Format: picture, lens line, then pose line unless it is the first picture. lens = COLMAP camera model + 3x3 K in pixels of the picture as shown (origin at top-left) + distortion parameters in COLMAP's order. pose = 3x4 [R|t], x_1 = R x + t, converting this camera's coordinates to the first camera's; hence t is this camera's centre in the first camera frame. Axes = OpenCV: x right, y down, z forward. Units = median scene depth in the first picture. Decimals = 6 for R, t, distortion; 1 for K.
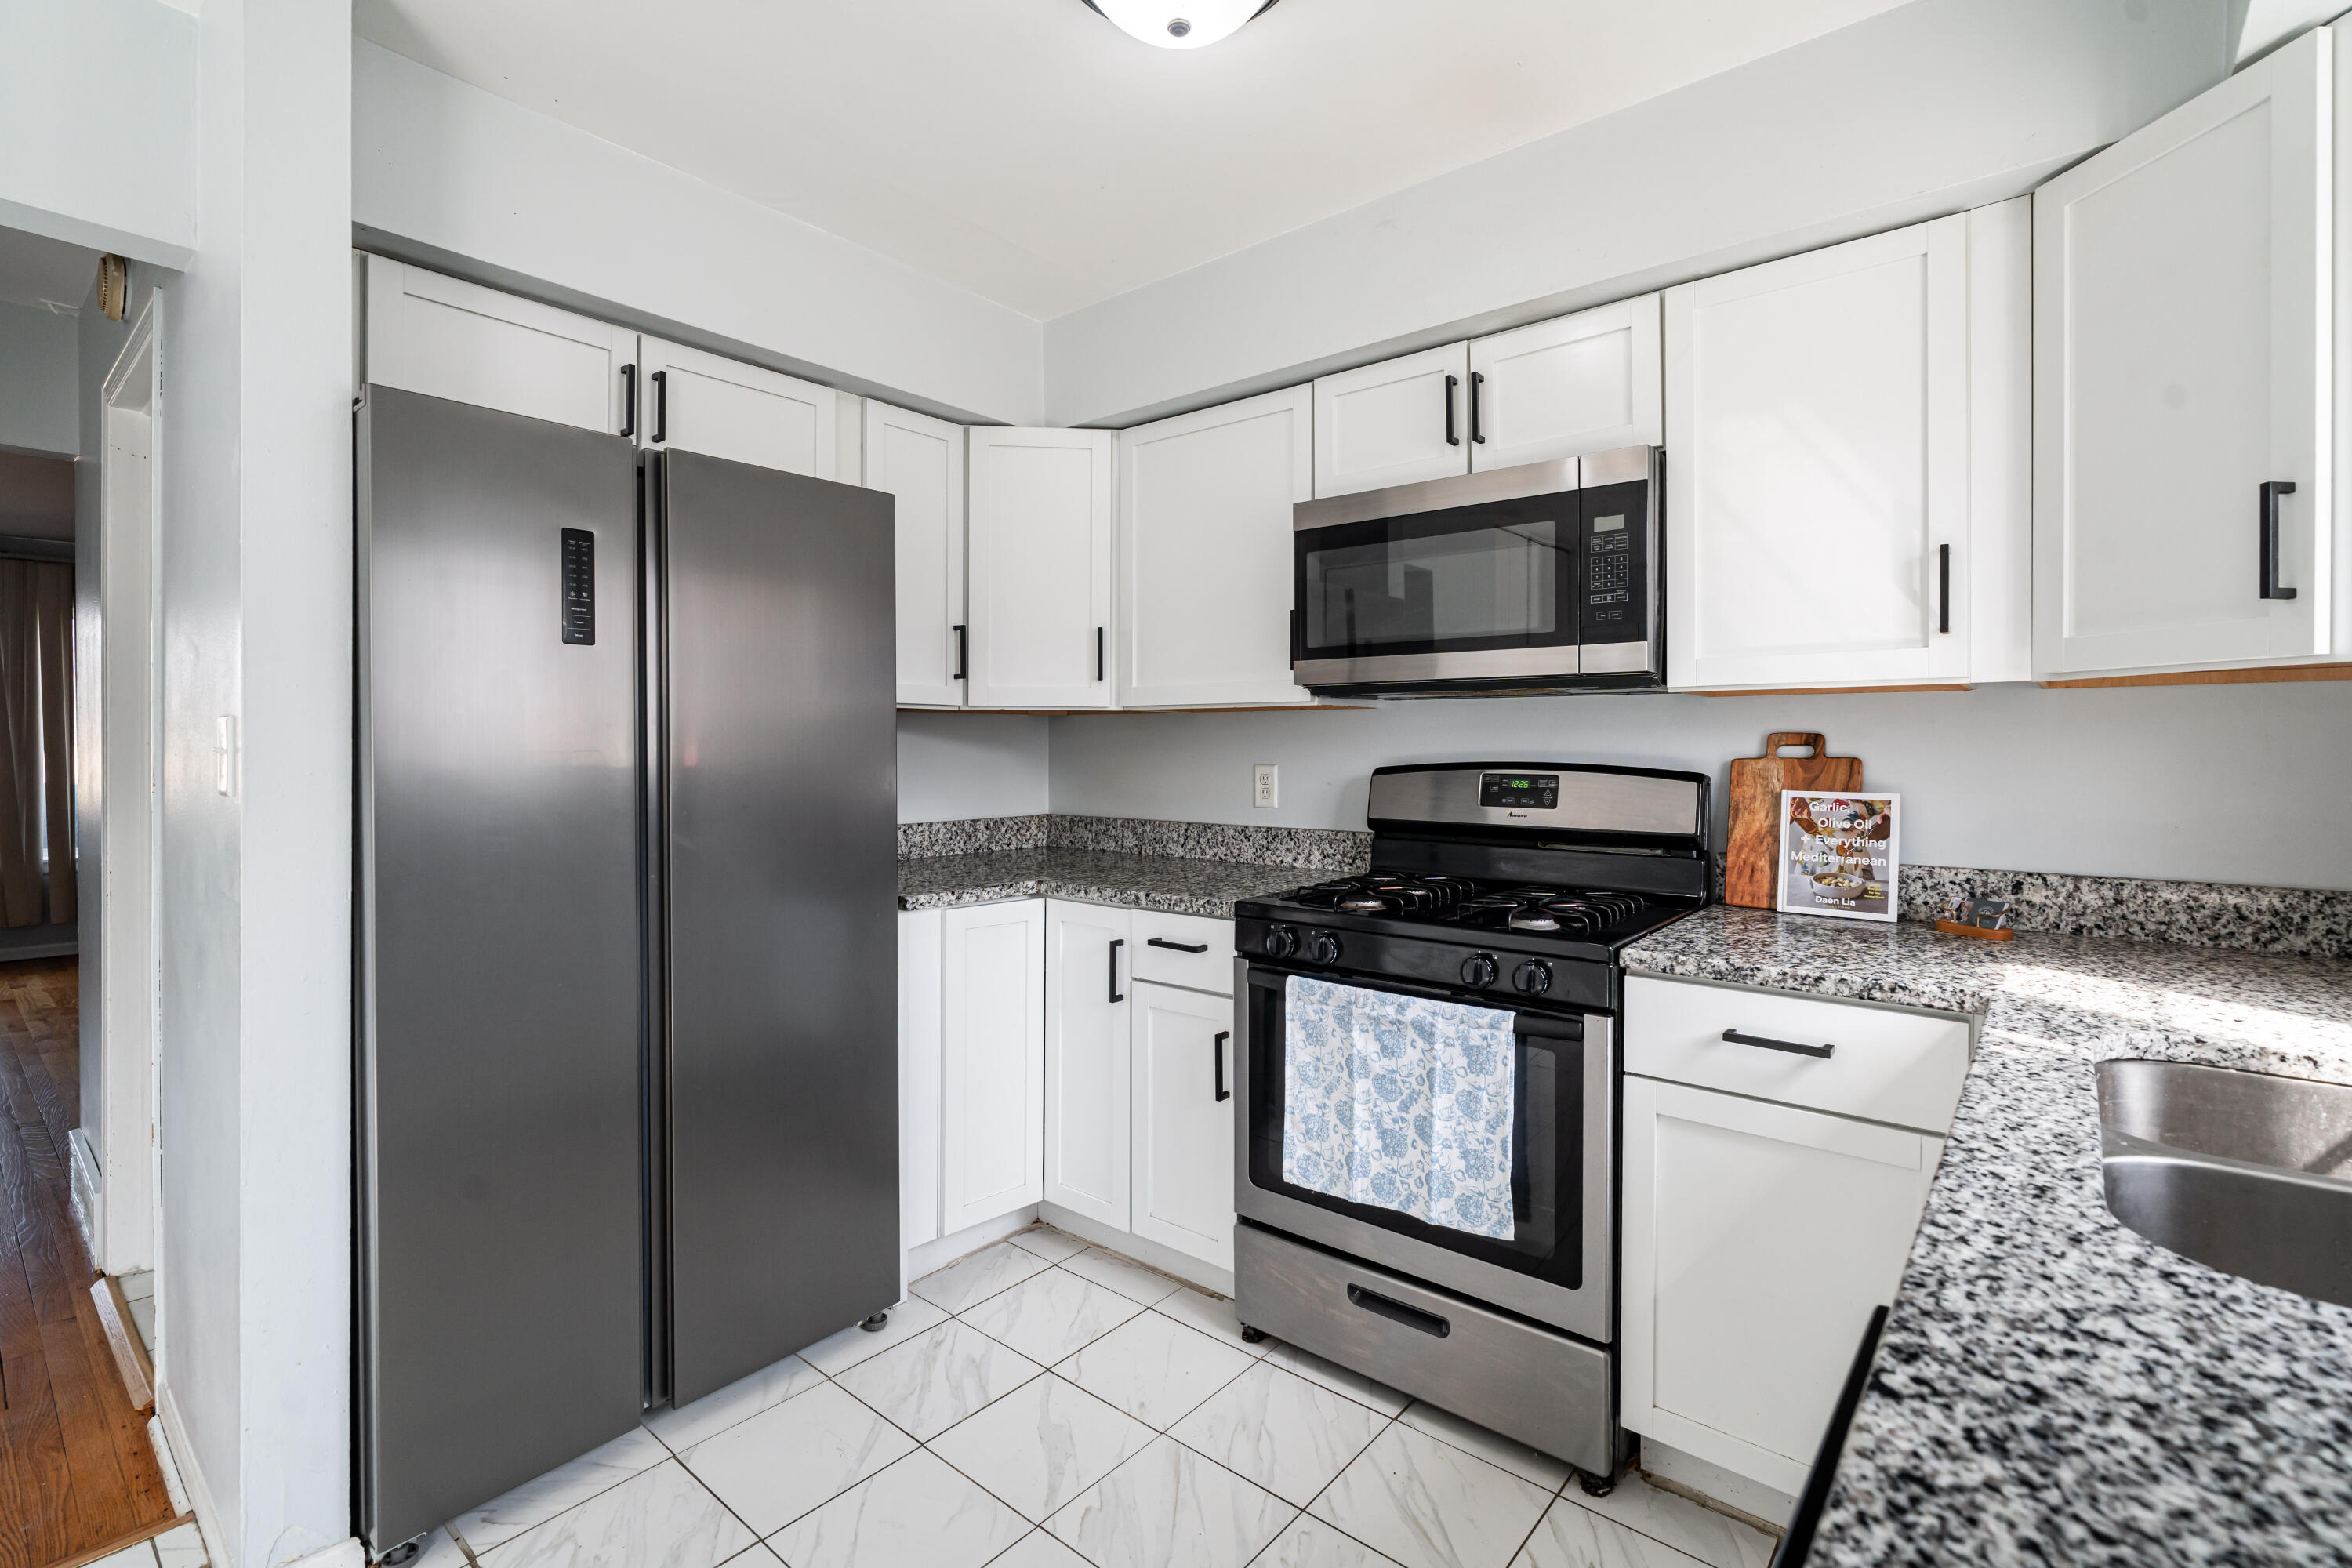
lens RADIAL K [[1080.5, 0, 1117.7], [0, 1080.5, 752.4], [0, 0, 1]] dist [-0.003374, 0.000029]
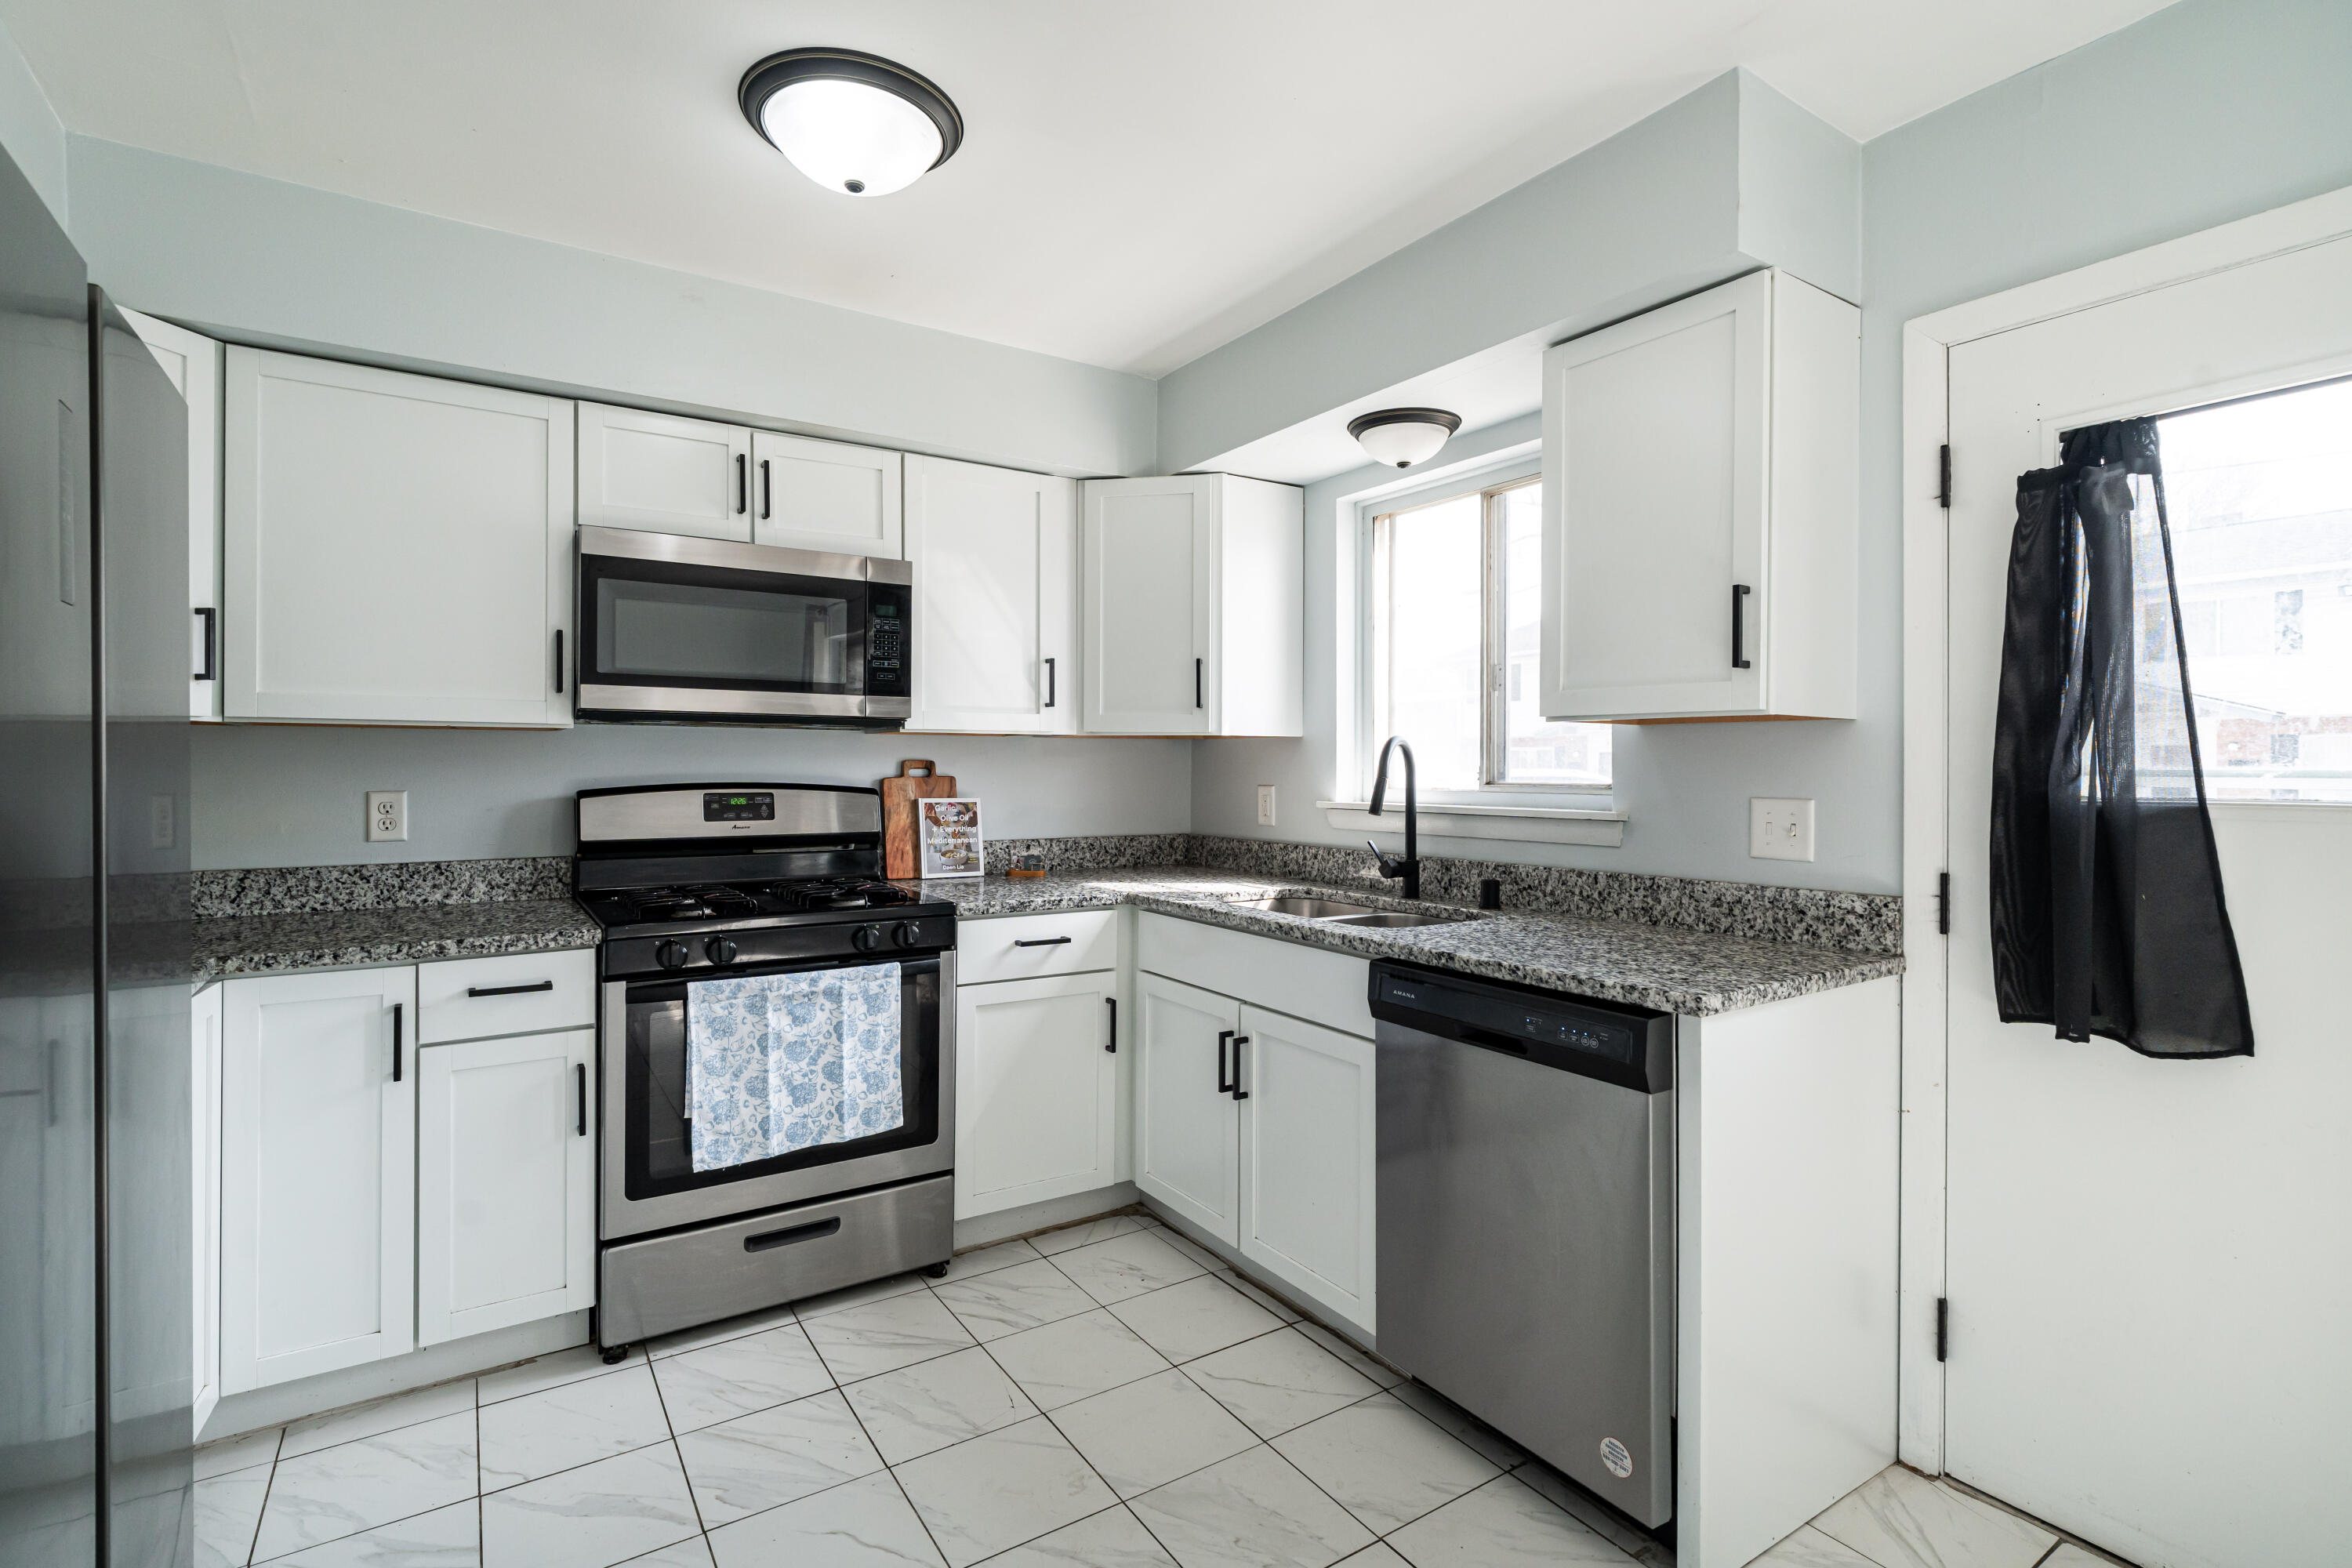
lens RADIAL K [[1105.3, 0, 1213.5], [0, 1105.3, 771.5], [0, 0, 1]] dist [-0.006042, -0.000119]
pose [[0.255399, -0.005530, 0.966820, -0.796744], [0.003702, 0.999982, 0.004742, -0.008445], [-0.966829, 0.002368, 0.255414, 0.217657]]
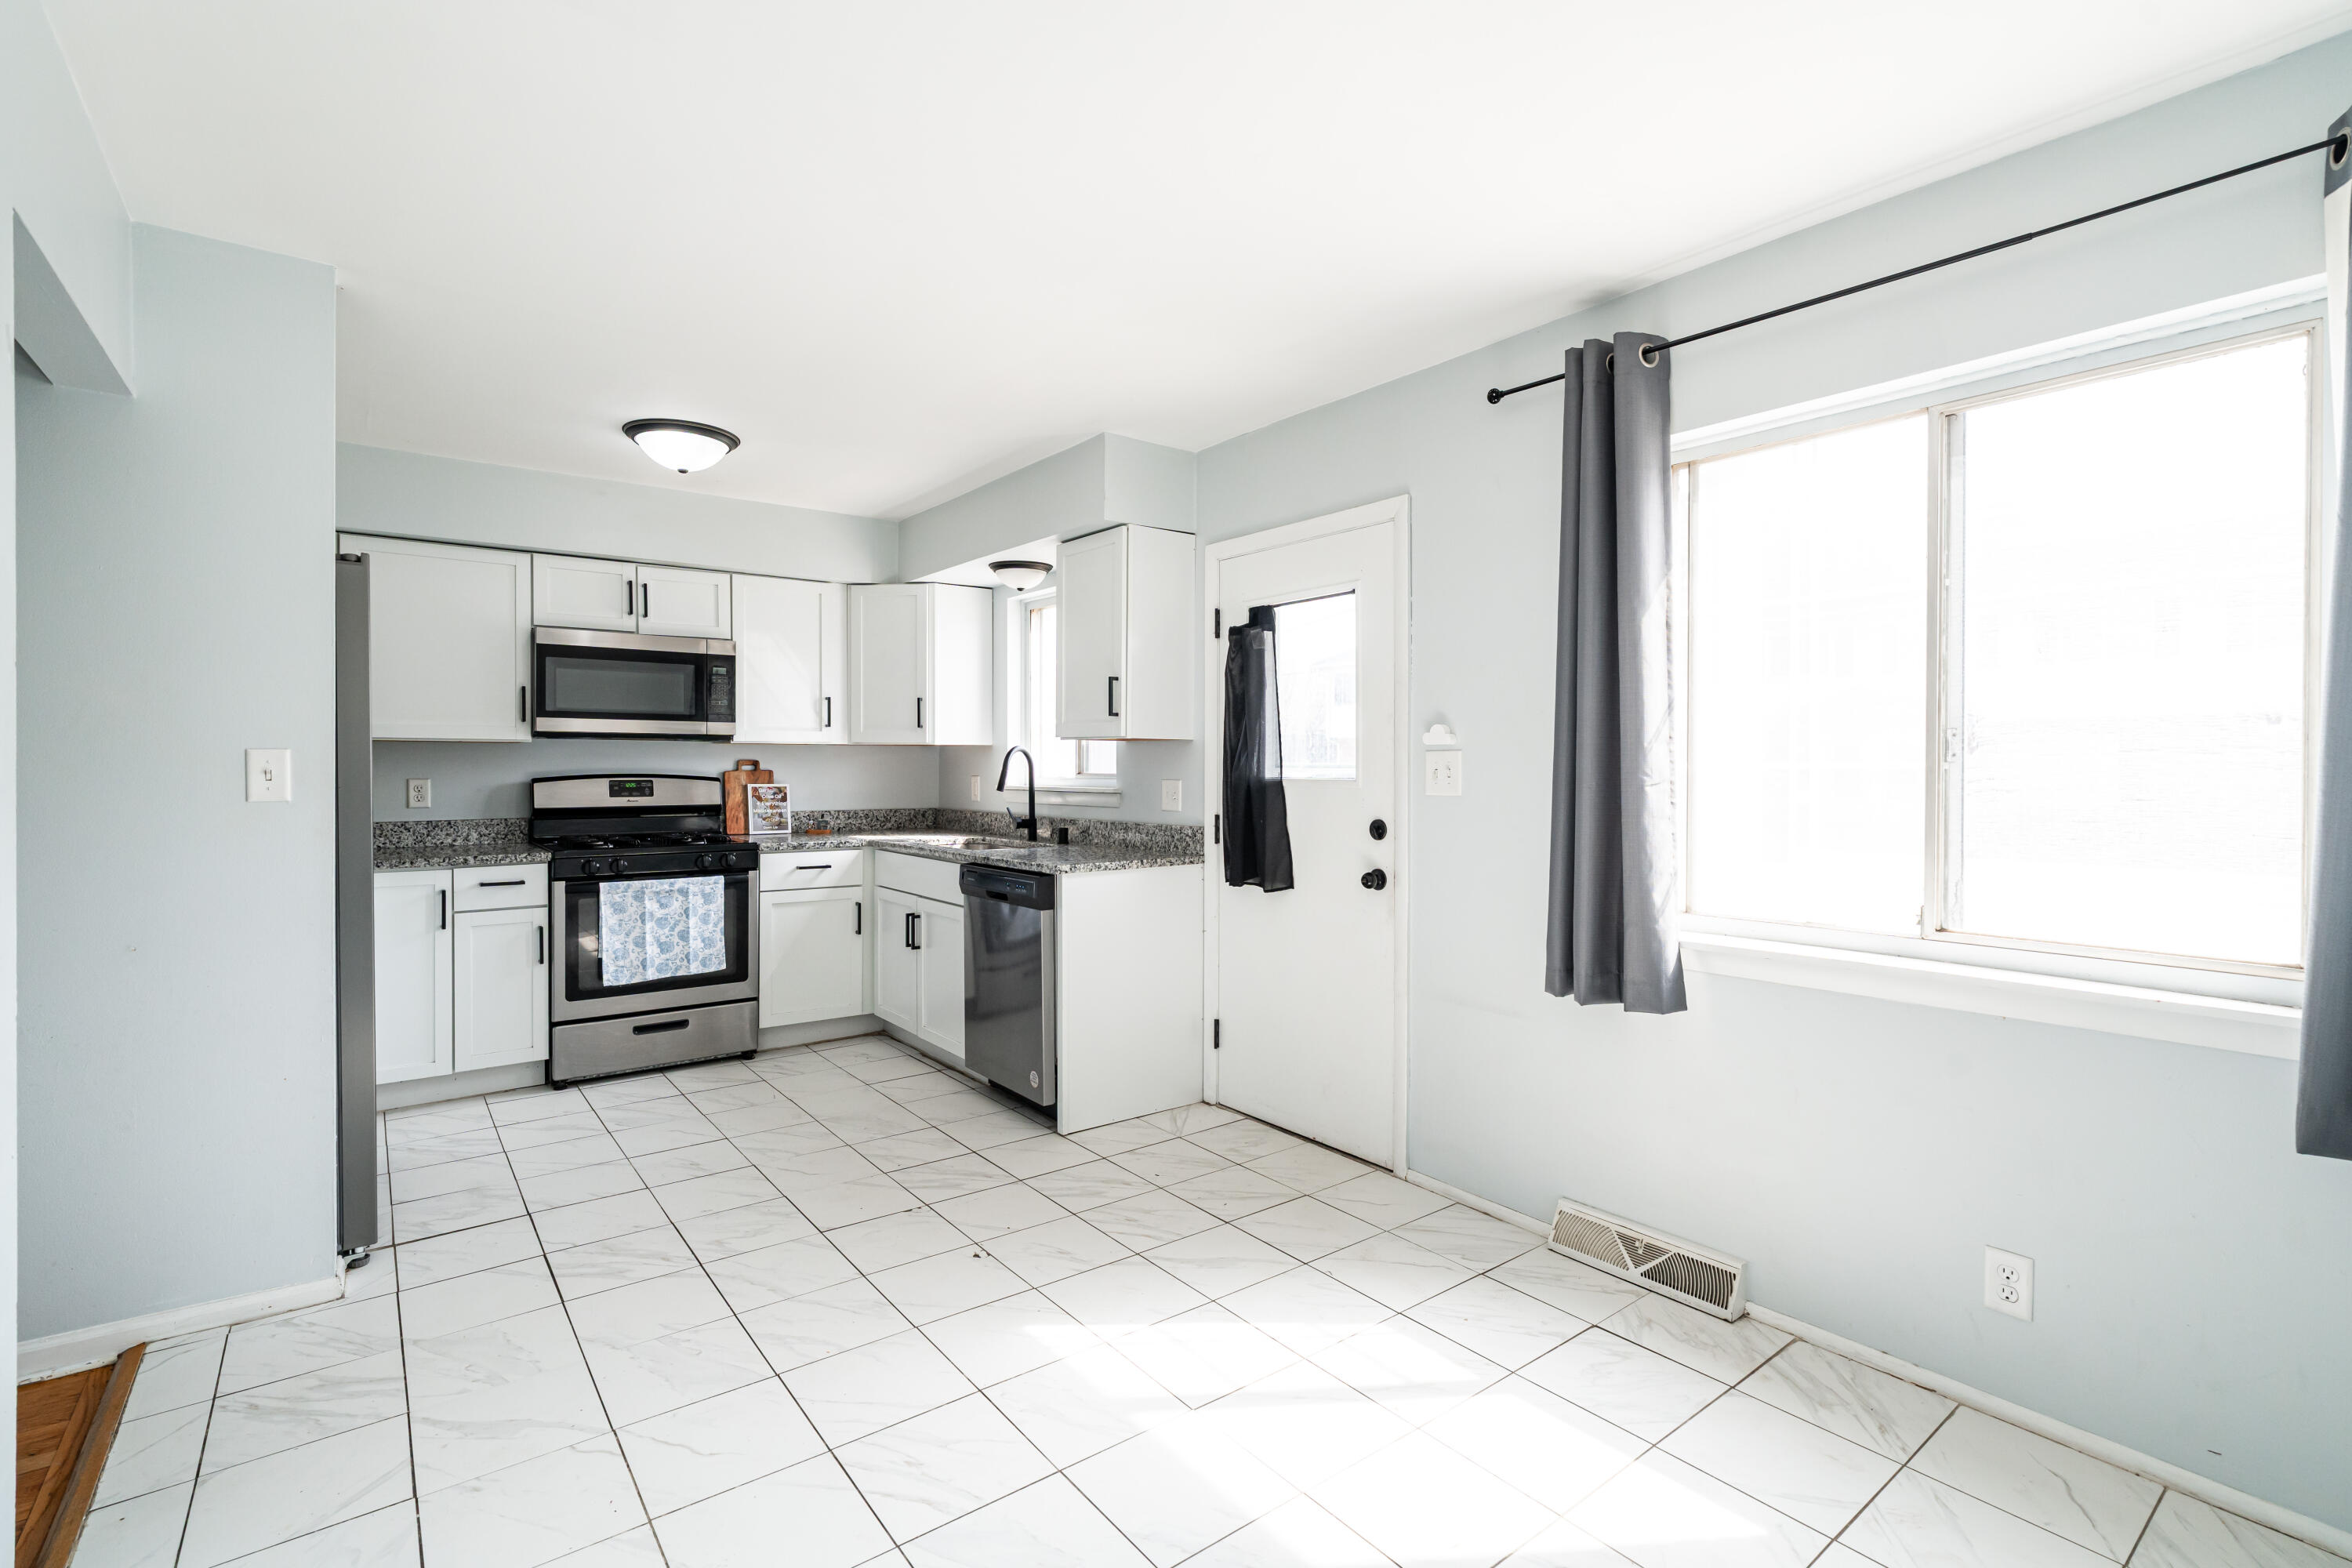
lens RADIAL K [[1078.8, 0, 1184.6], [0, 1078.8, 781.5], [0, 0, 1]] dist [-0.011516, 0.000115]
pose [[0.204016, -0.016429, 0.978830, -1.583499], [0.004271, 0.999865, 0.015891, -0.004738], [-0.978958, 0.000939, 0.204058, -0.453215]]
